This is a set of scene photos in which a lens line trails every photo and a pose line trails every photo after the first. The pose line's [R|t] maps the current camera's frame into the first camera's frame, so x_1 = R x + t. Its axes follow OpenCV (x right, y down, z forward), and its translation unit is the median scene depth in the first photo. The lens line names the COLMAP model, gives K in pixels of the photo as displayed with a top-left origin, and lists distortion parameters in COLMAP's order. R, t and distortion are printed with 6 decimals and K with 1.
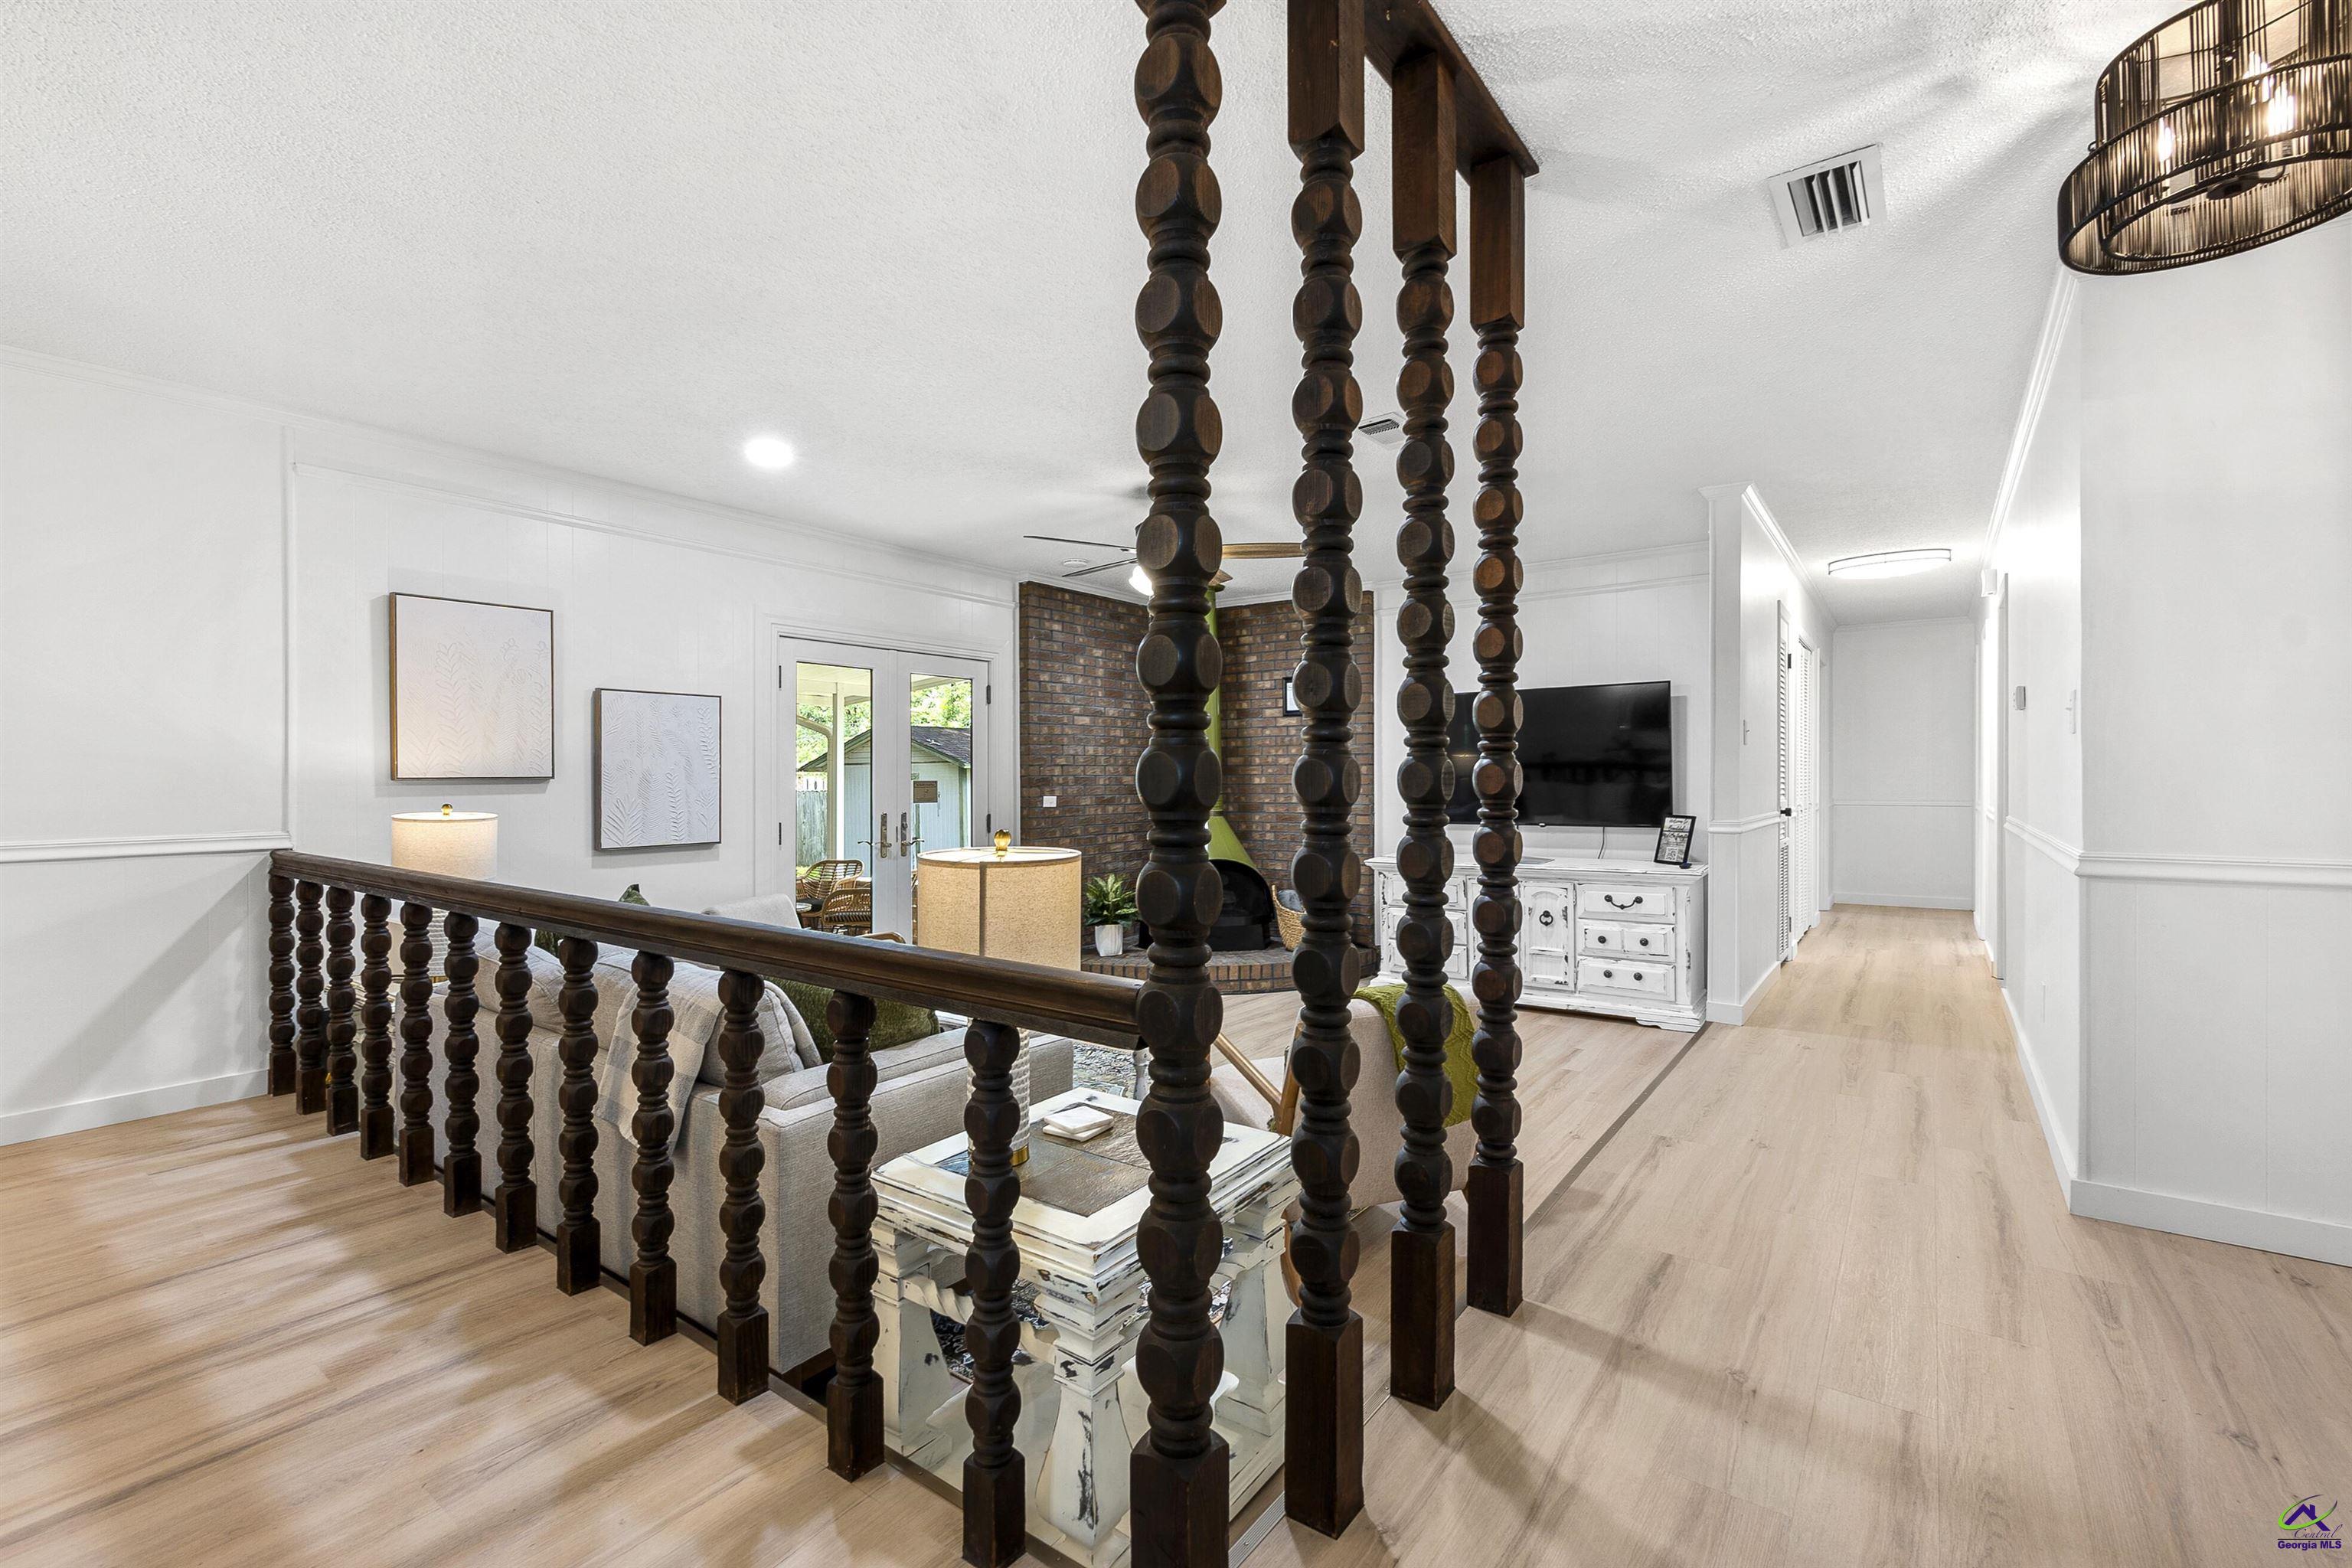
lens RADIAL K [[1013.8, 0, 1165.1], [0, 1013.8, 780.8], [0, 0, 1]] dist [-0.006297, 0.001935]
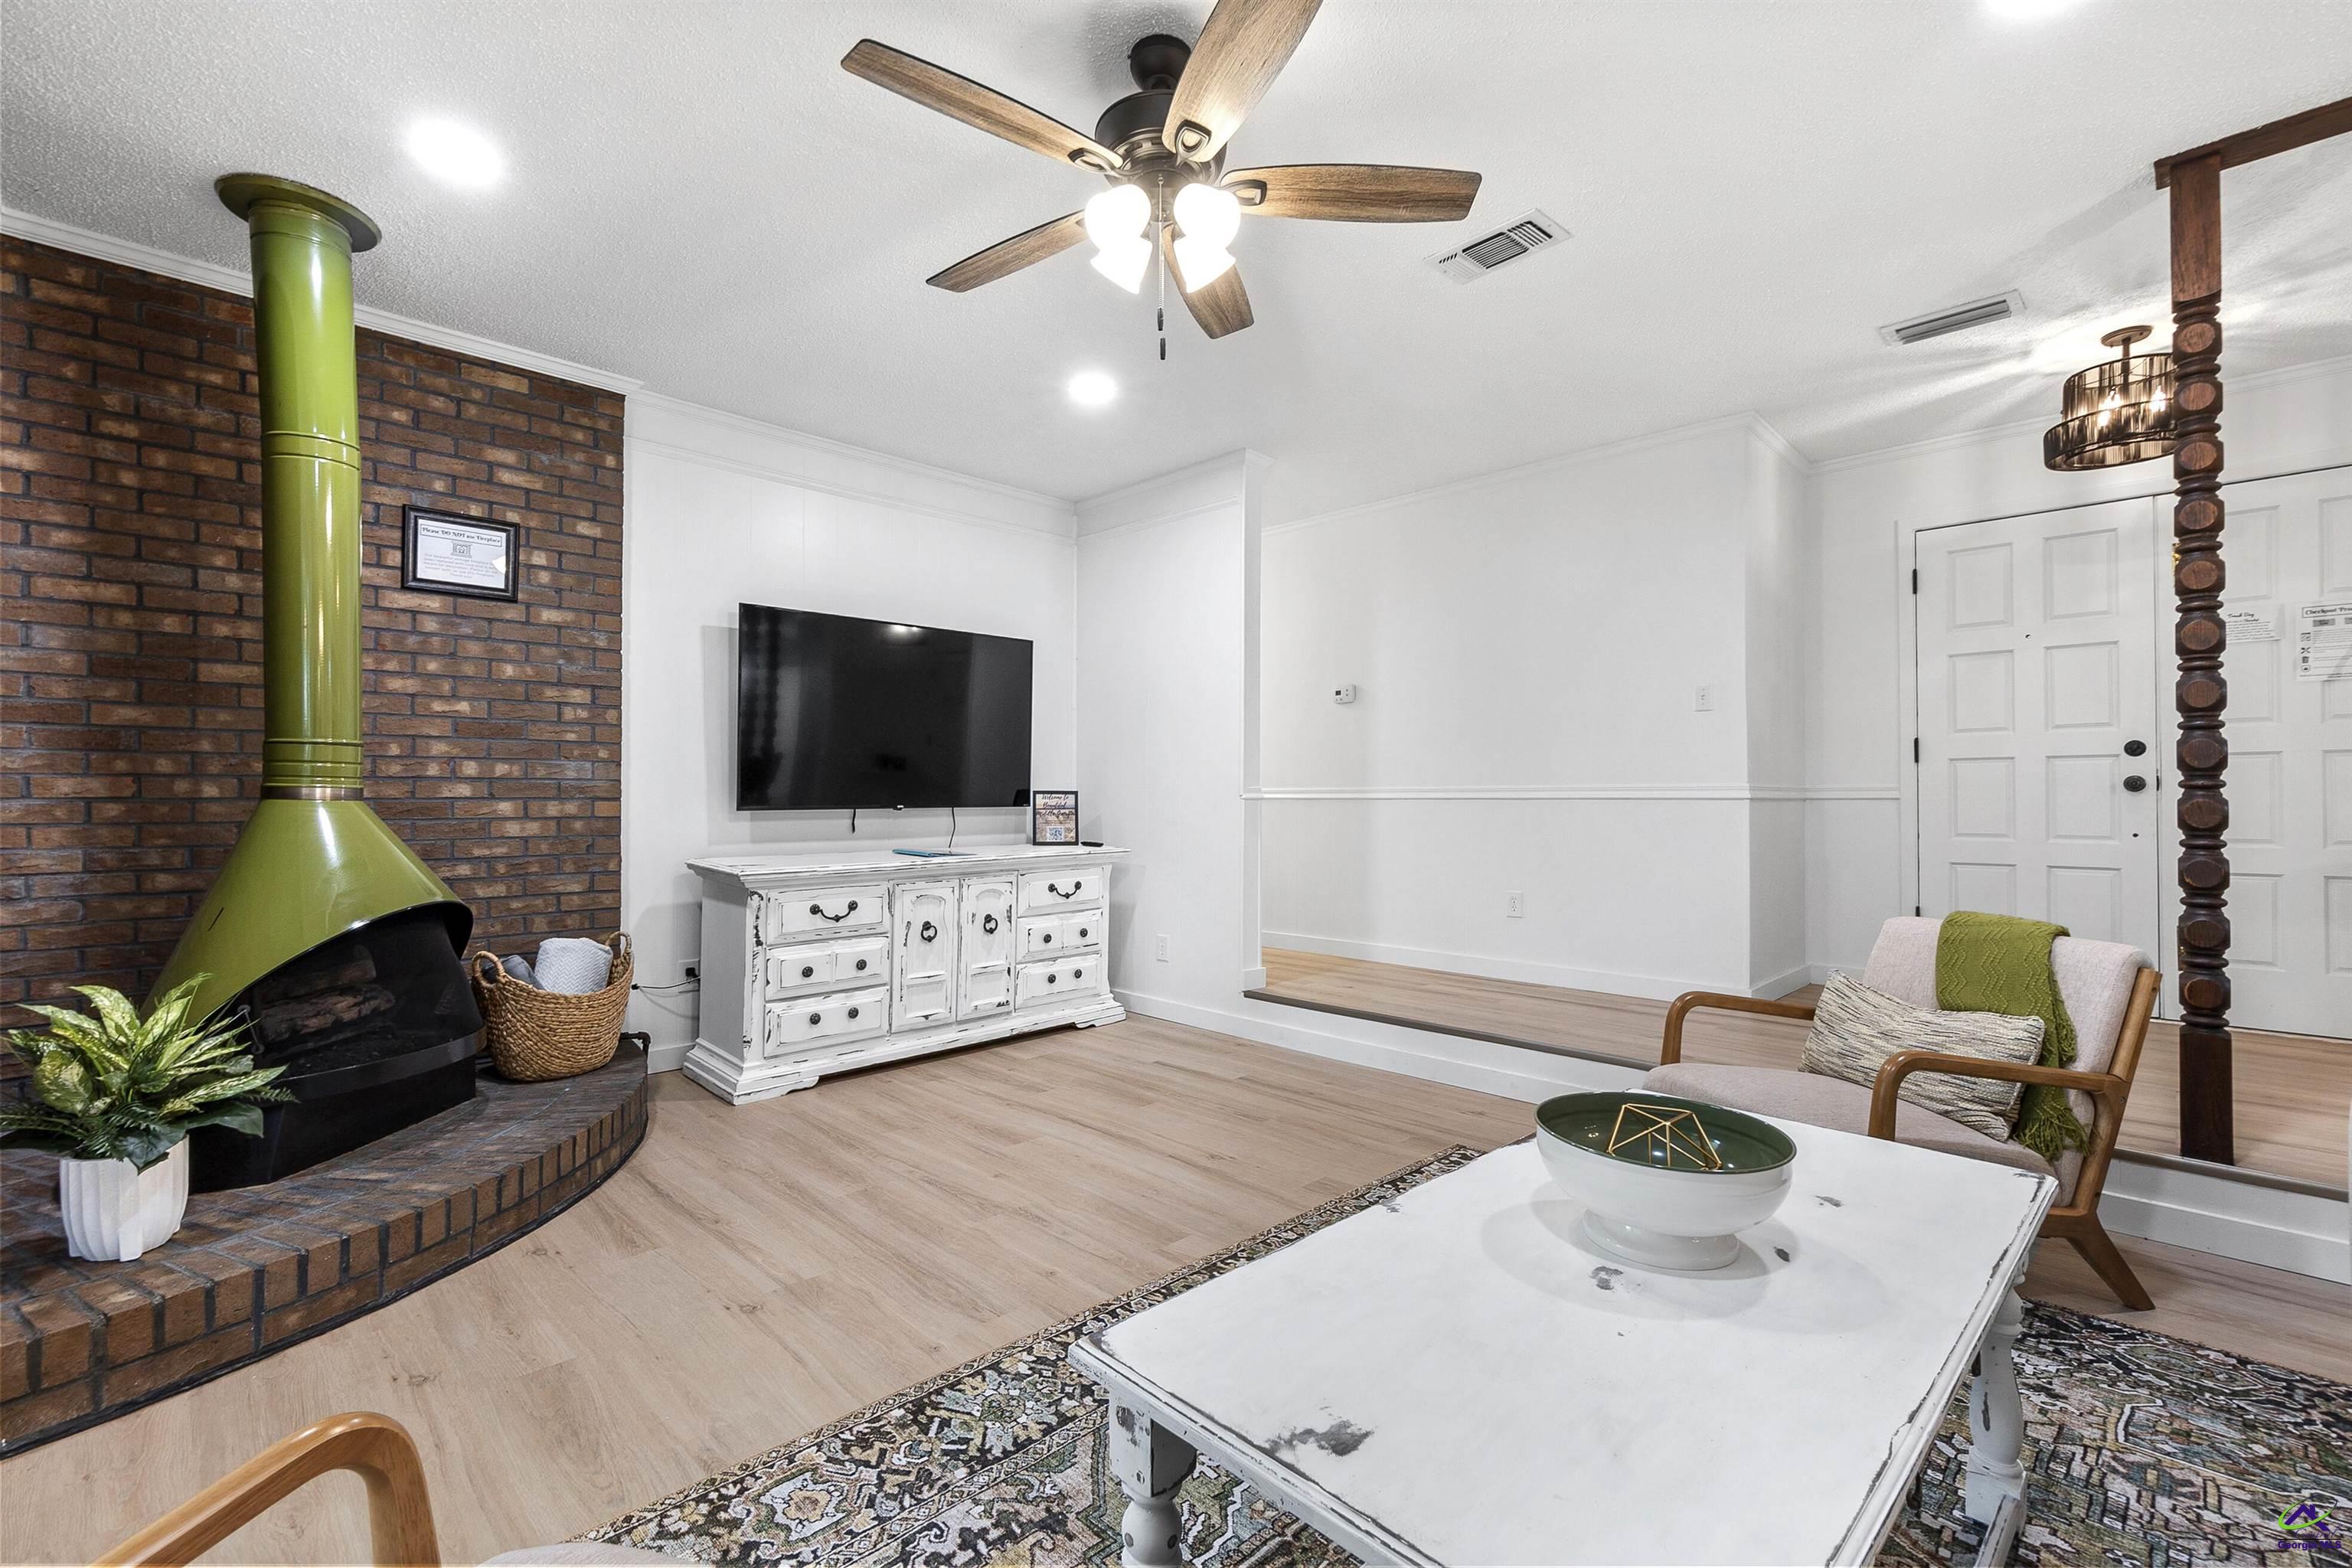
lens RADIAL K [[1013.8, 0, 1175.7], [0, 1013.8, 786.7], [0, 0, 1]] dist [-0.006297, 0.001935]
pose [[0.142794, 0.015959, 0.989624, -0.365764], [0.004185, 0.999851, -0.016727, 0.045201], [-0.989744, 0.006530, 0.142706, 0.751063]]
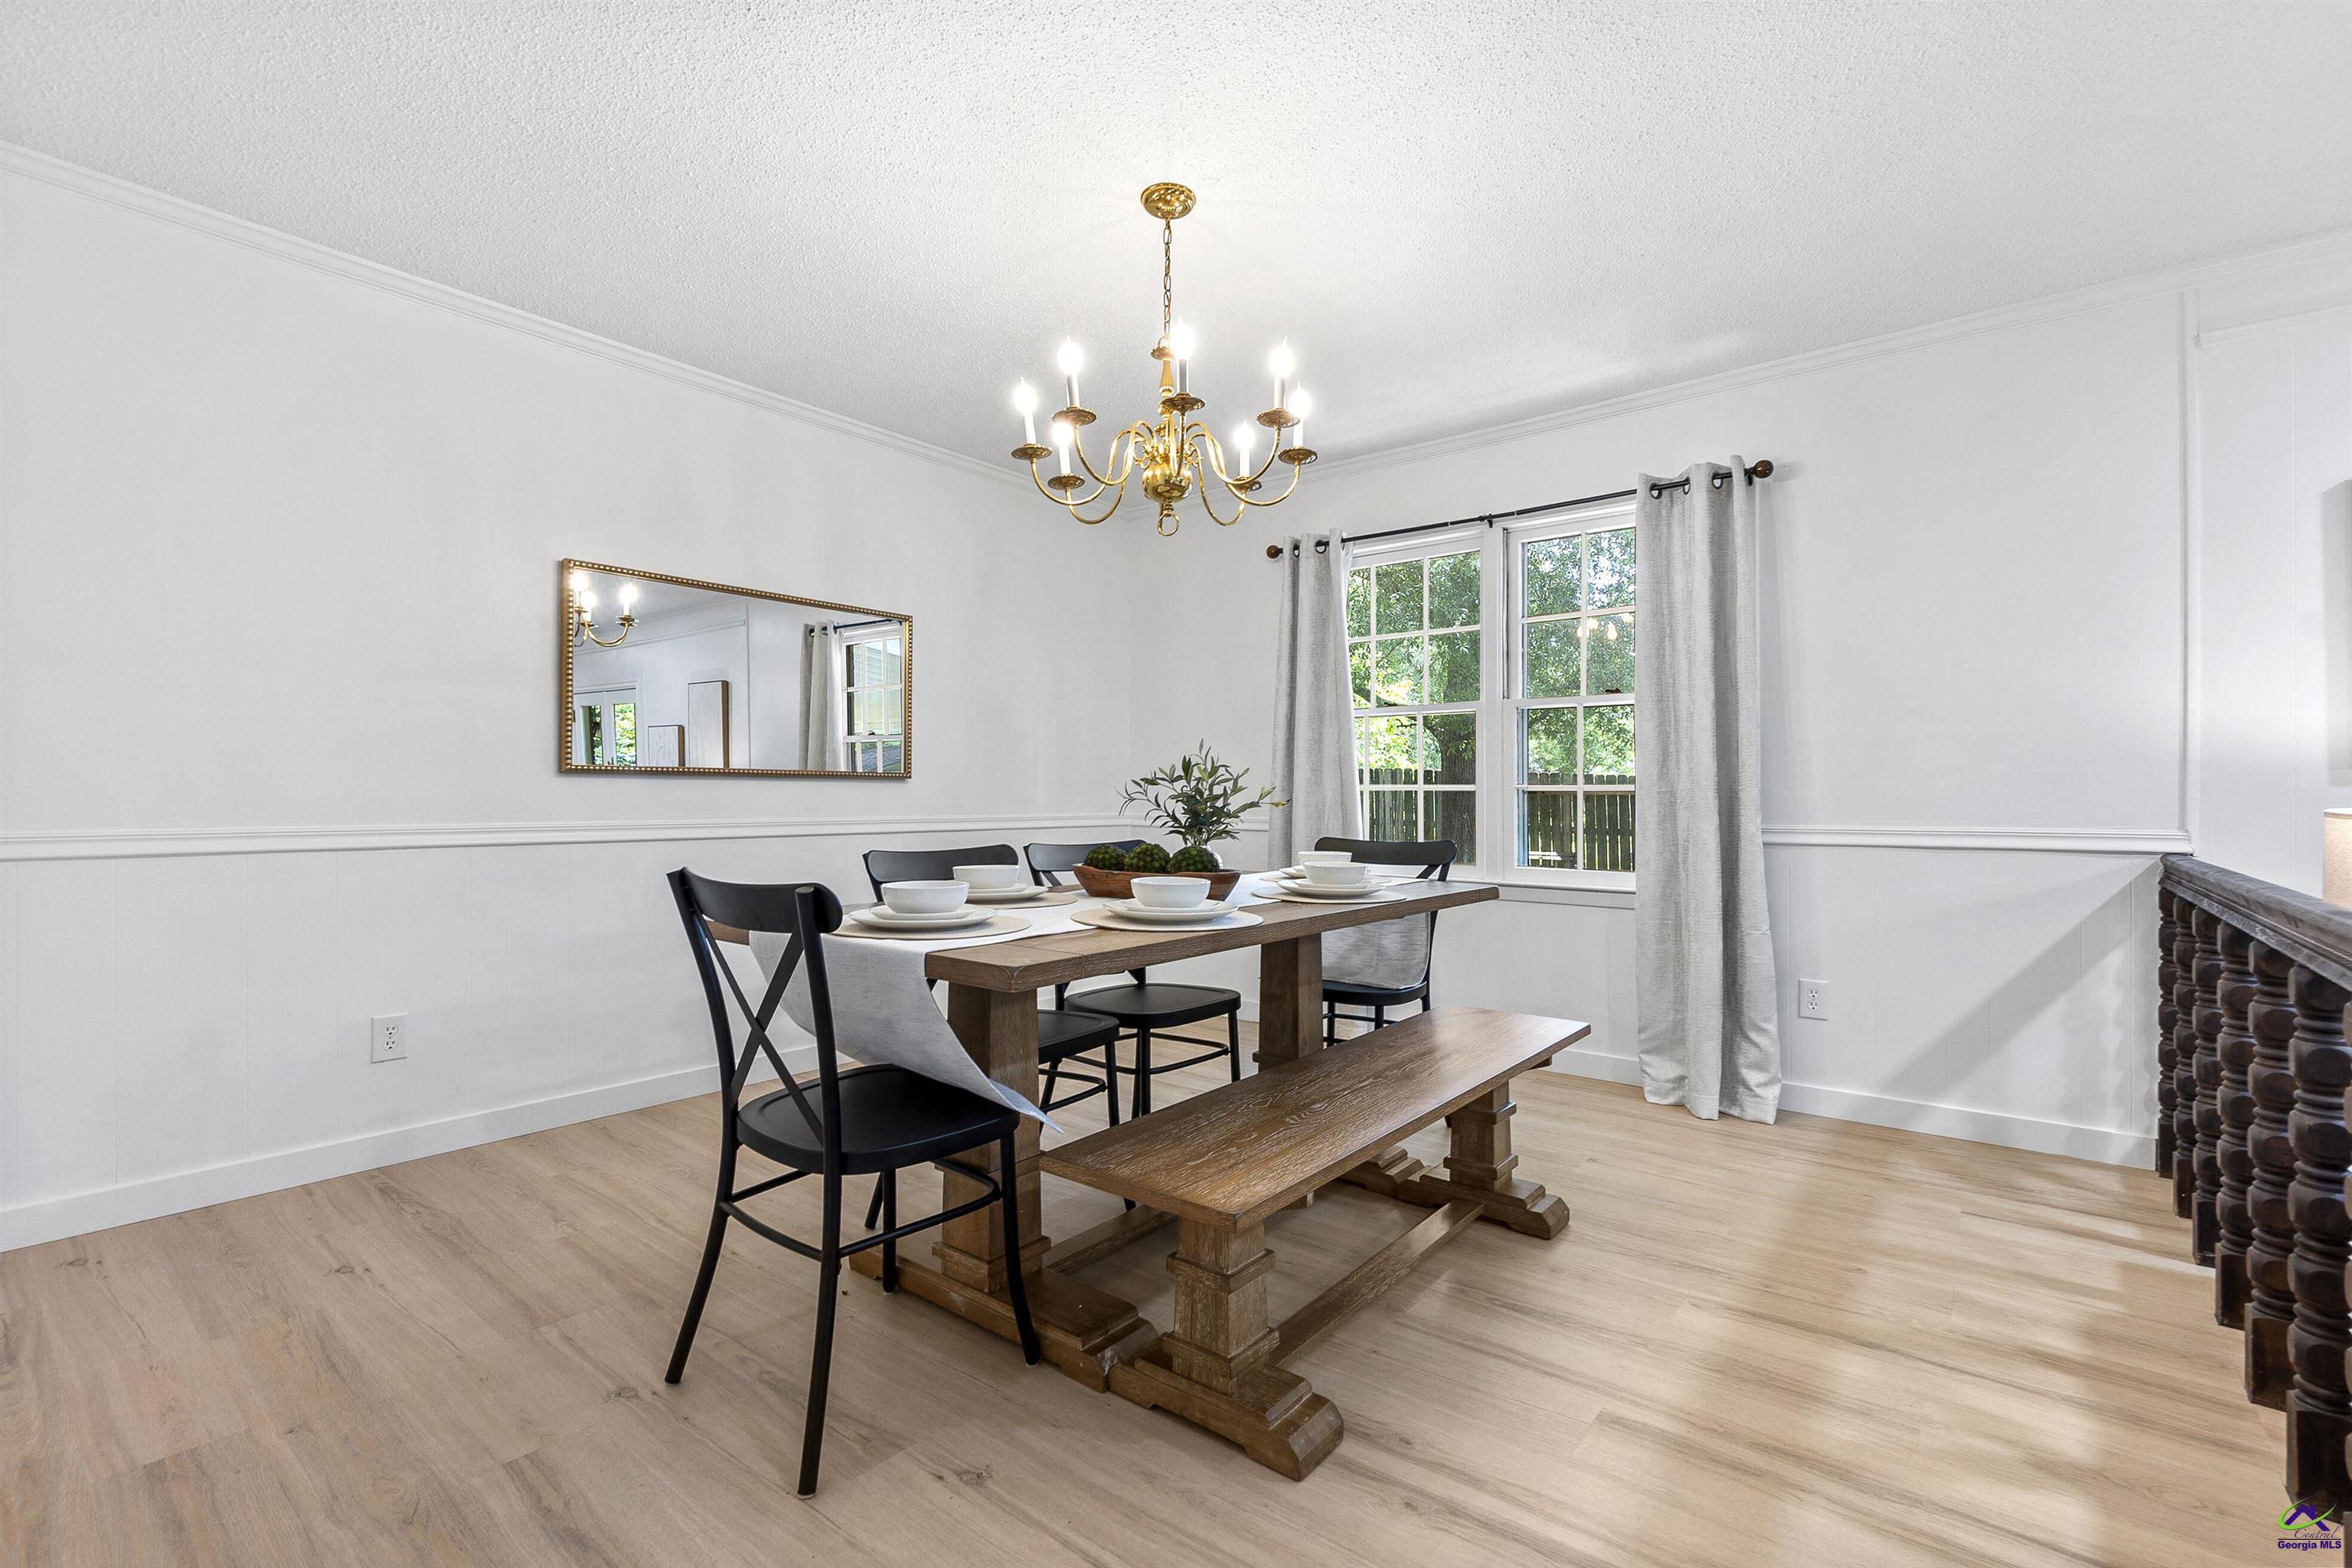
lens RADIAL K [[1013.8, 0, 1169.4], [0, 1013.8, 796.0], [0, 0, 1]] dist [-0.006297, 0.001935]
pose [[-0.047124, -0.006766, -0.998866, -0.056967], [-0.004351, 0.999969, -0.006568, 0.022341], [0.998880, 0.004037, -0.047152, 0.189151]]
